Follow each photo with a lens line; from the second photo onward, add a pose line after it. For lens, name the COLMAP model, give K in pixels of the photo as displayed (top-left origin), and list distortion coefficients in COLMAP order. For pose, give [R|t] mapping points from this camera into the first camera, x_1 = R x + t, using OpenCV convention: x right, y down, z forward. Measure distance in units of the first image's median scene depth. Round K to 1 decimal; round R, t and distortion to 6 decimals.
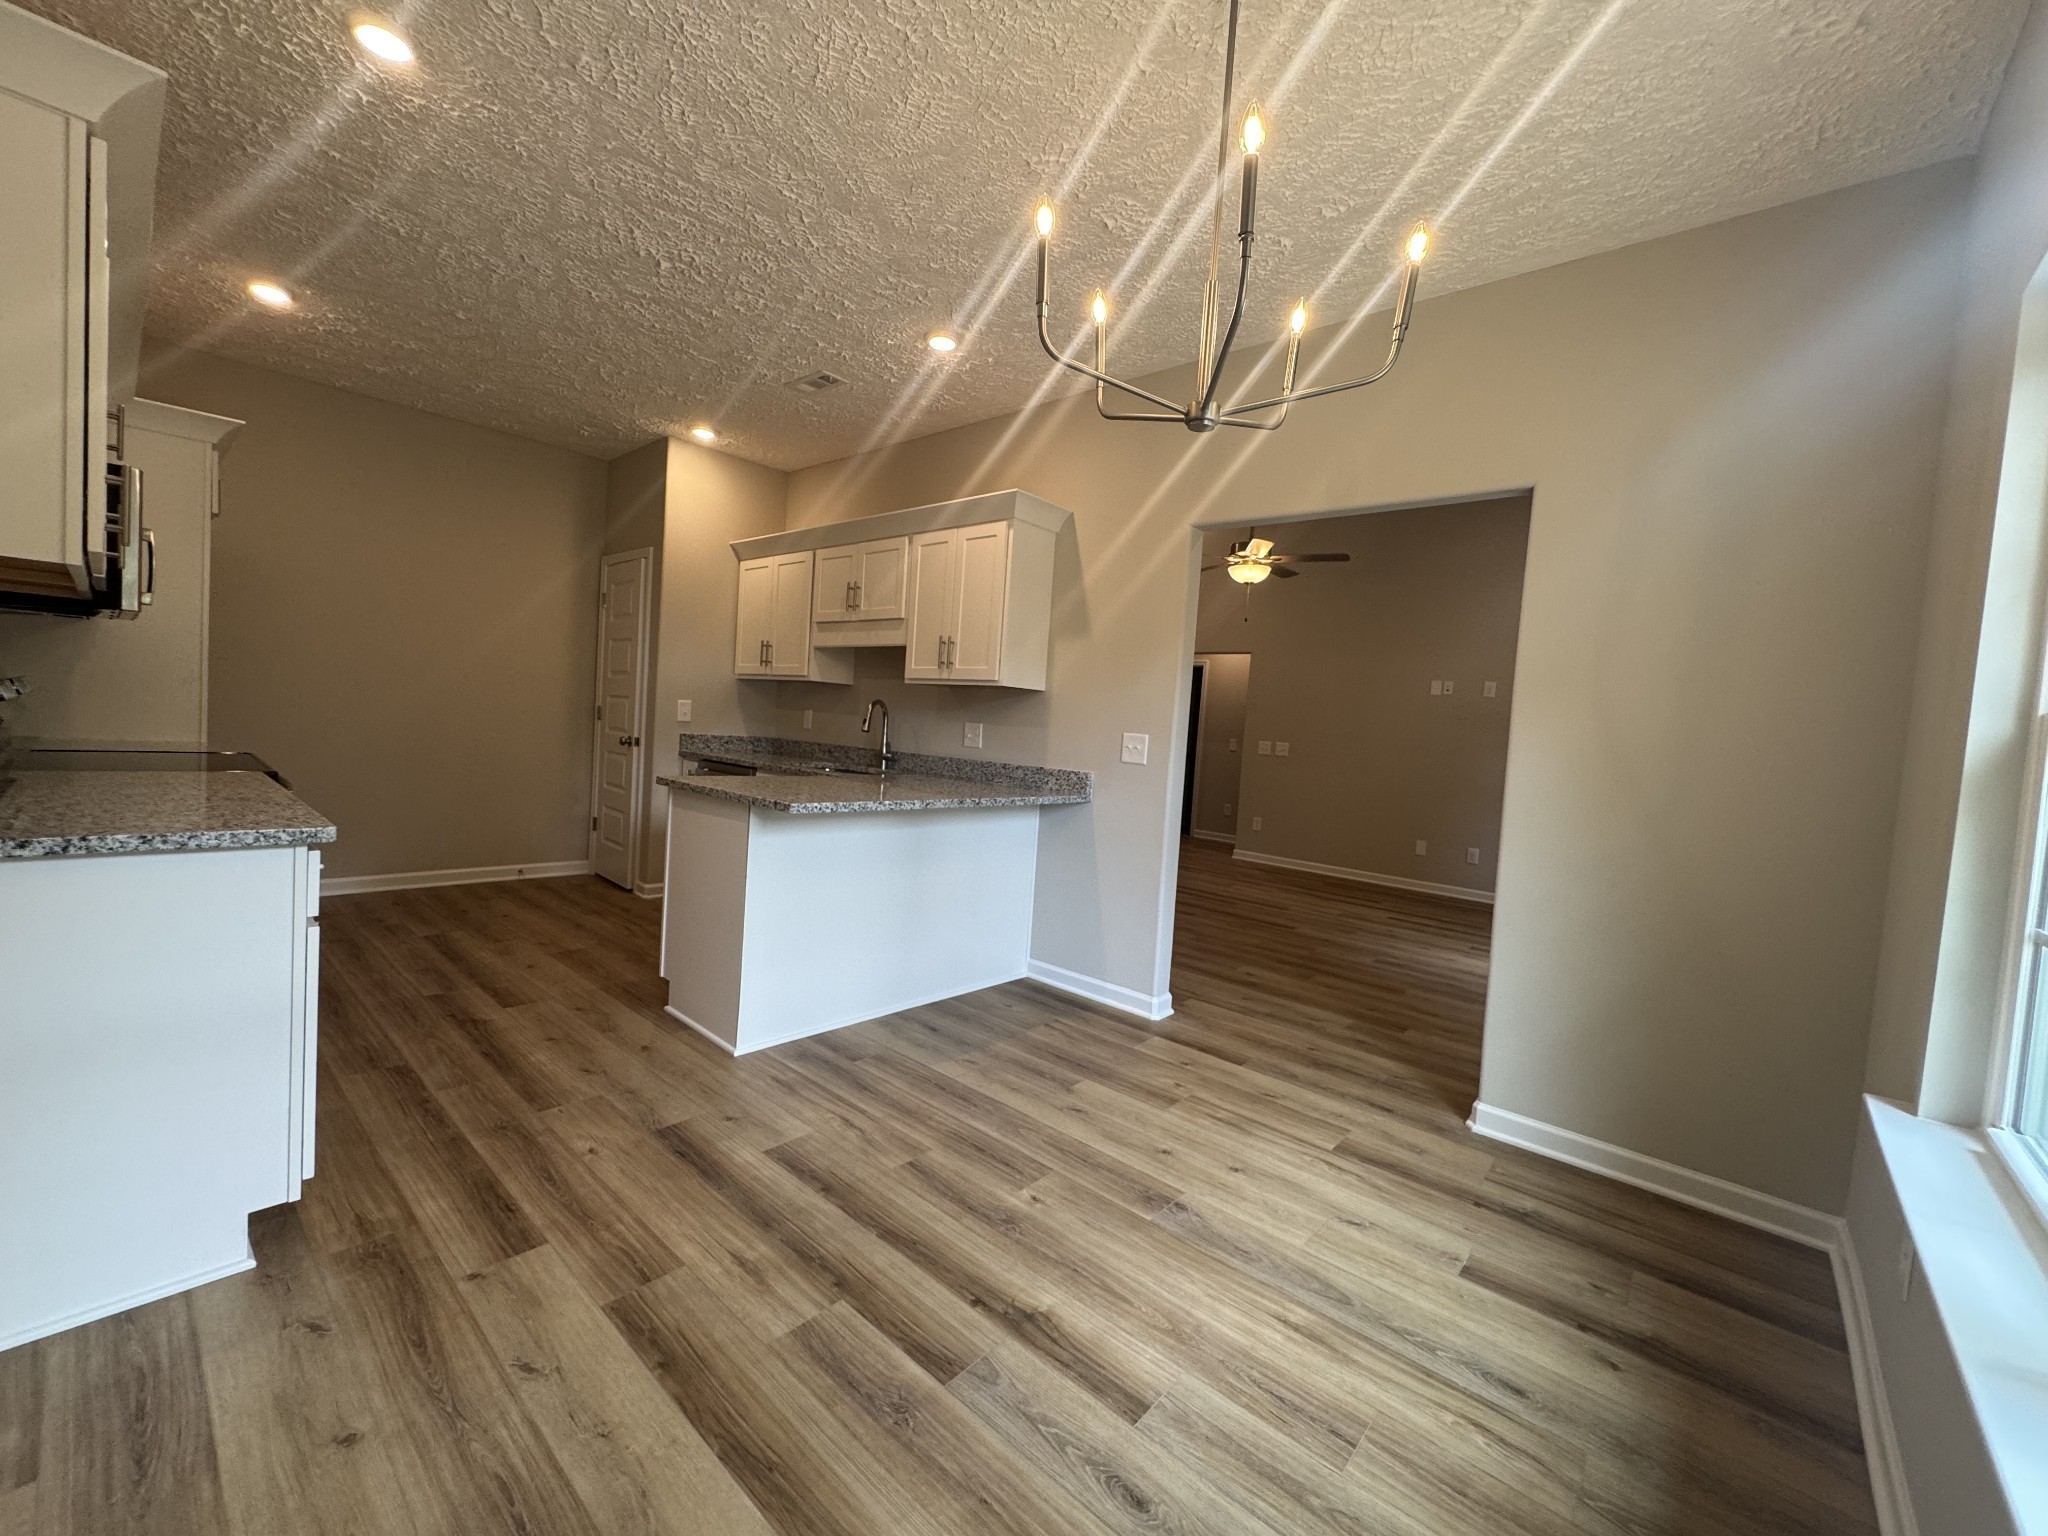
lens RADIAL K [[814.9, 0, 1029.1], [0, 814.9, 765.2], [0, 0, 1]] dist [-0.004497, 0.000198]
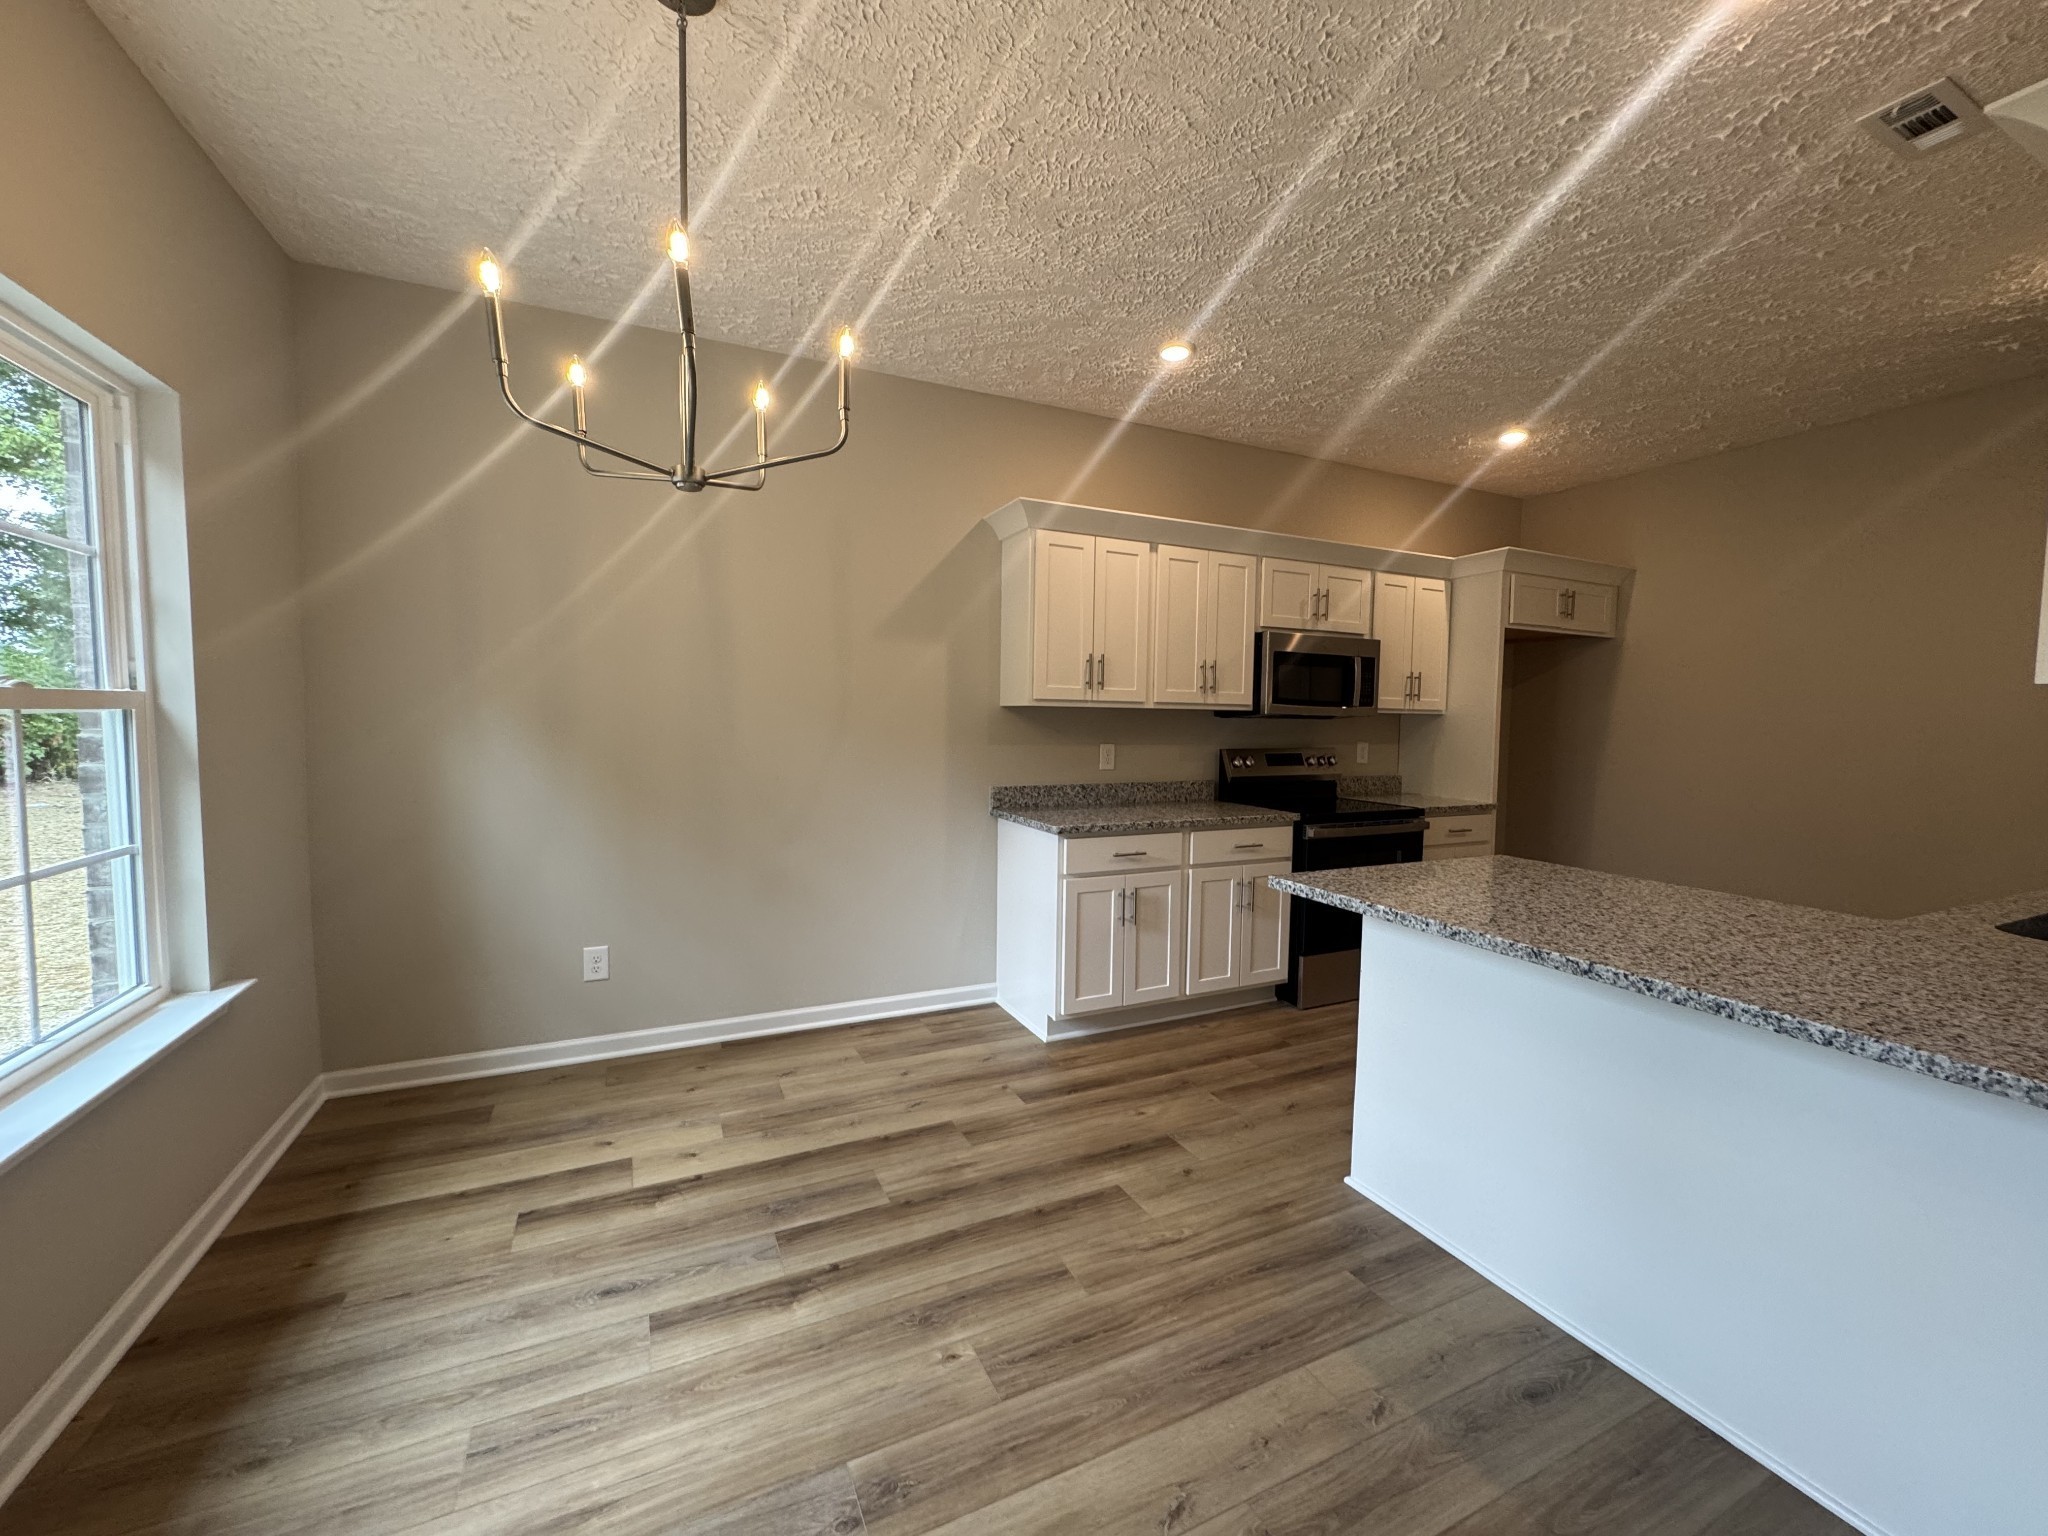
lens RADIAL K [[814.9, 0, 1026.2], [0, 814.9, 768.4], [0, 0, 1]] dist [-0.004497, 0.000198]
pose [[-0.392643, -0.015332, -0.919563, 0.879297], [-0.089537, 0.995749, 0.021629, -0.088210], [0.915322, 0.090828, -0.392346, 1.603749]]
